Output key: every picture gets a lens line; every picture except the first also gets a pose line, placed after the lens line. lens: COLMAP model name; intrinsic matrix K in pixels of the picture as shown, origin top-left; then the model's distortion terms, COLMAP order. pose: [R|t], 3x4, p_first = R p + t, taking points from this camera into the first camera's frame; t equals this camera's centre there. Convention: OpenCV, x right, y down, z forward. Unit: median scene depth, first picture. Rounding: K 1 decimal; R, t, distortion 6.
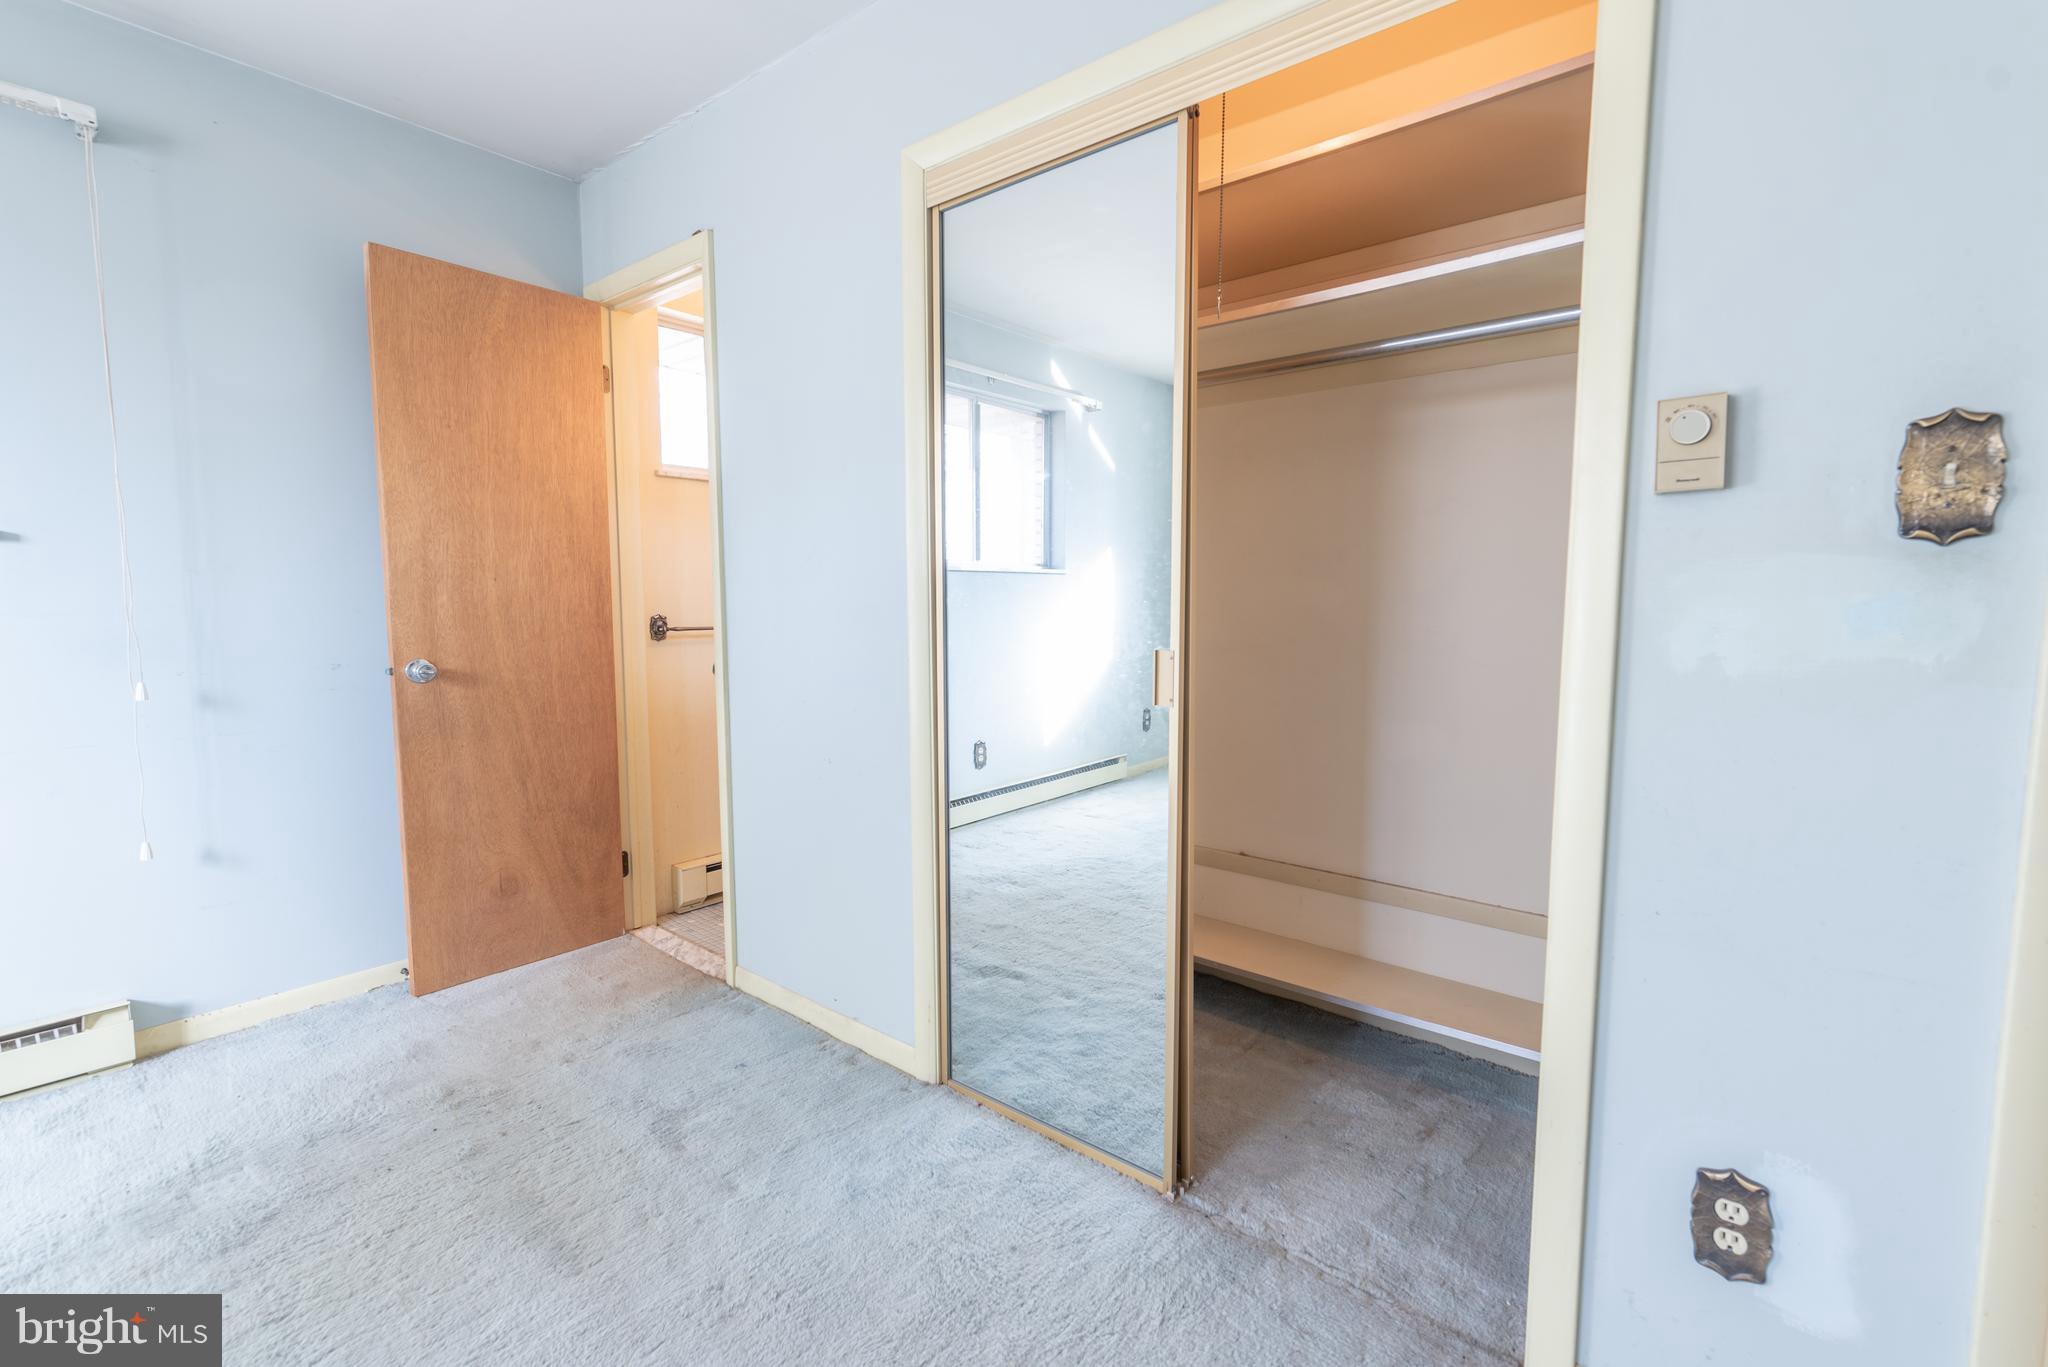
lens RADIAL K [[905.9, 0, 1024.0], [0, 905.9, 683.5], [0, 0, 1]] dist [0.001867, 0.000449]
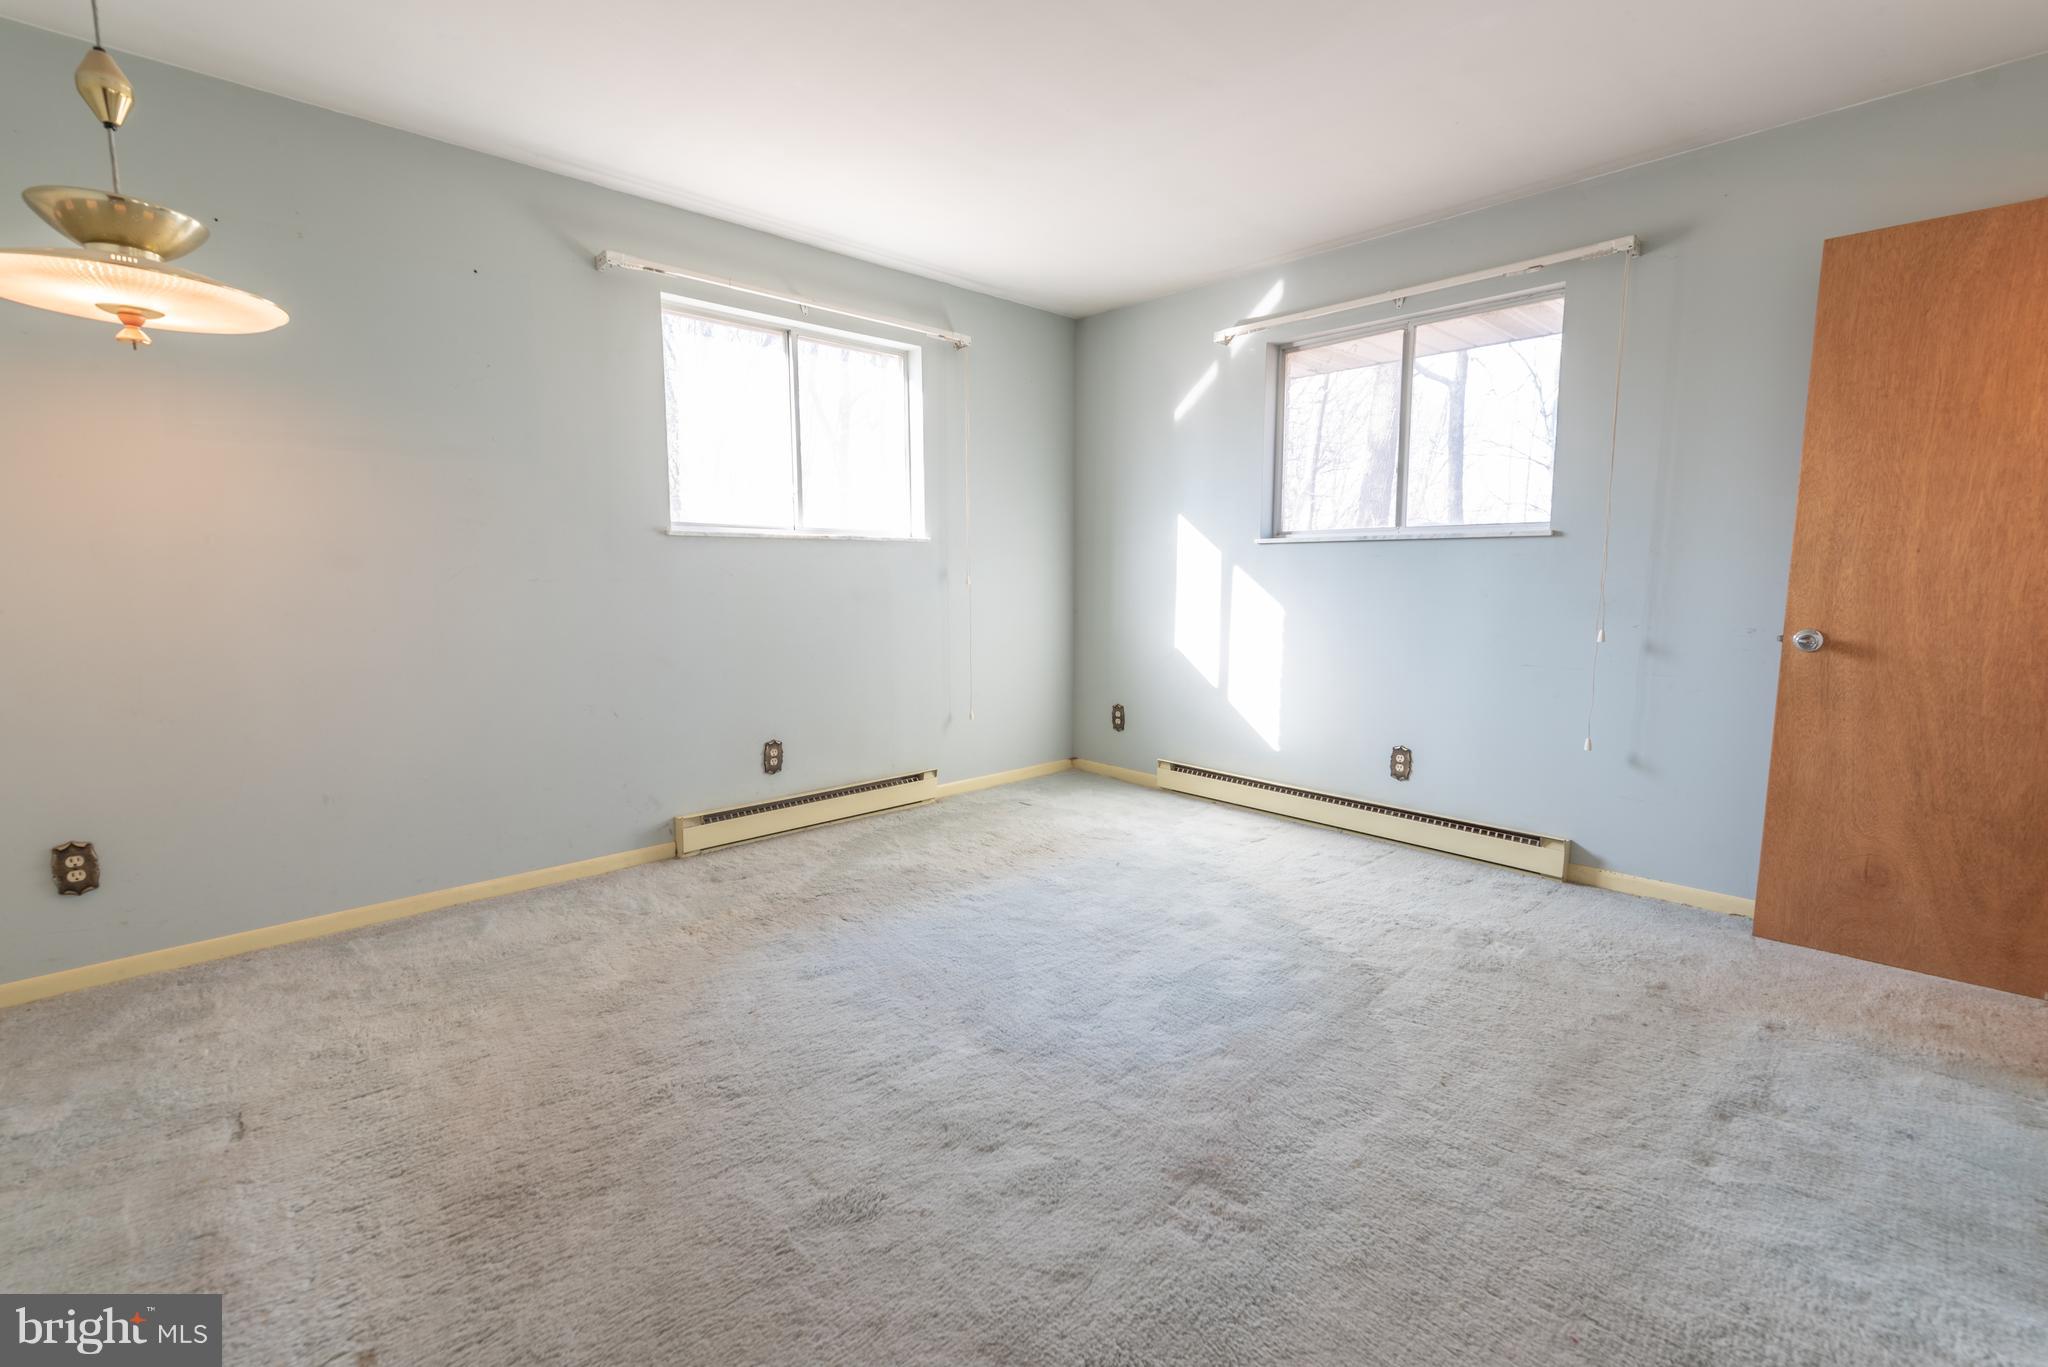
lens RADIAL K [[876.6, 0, 1030.0], [0, 876.6, 694.6], [0, 0, 1]] dist [-0.001969, -0.000661]
pose [[-0.123712, 0.134940, -0.983100, 0.457414], [-0.093321, 0.984738, 0.146909, -0.016351], [0.987920, 0.109919, -0.109231, 0.218851]]
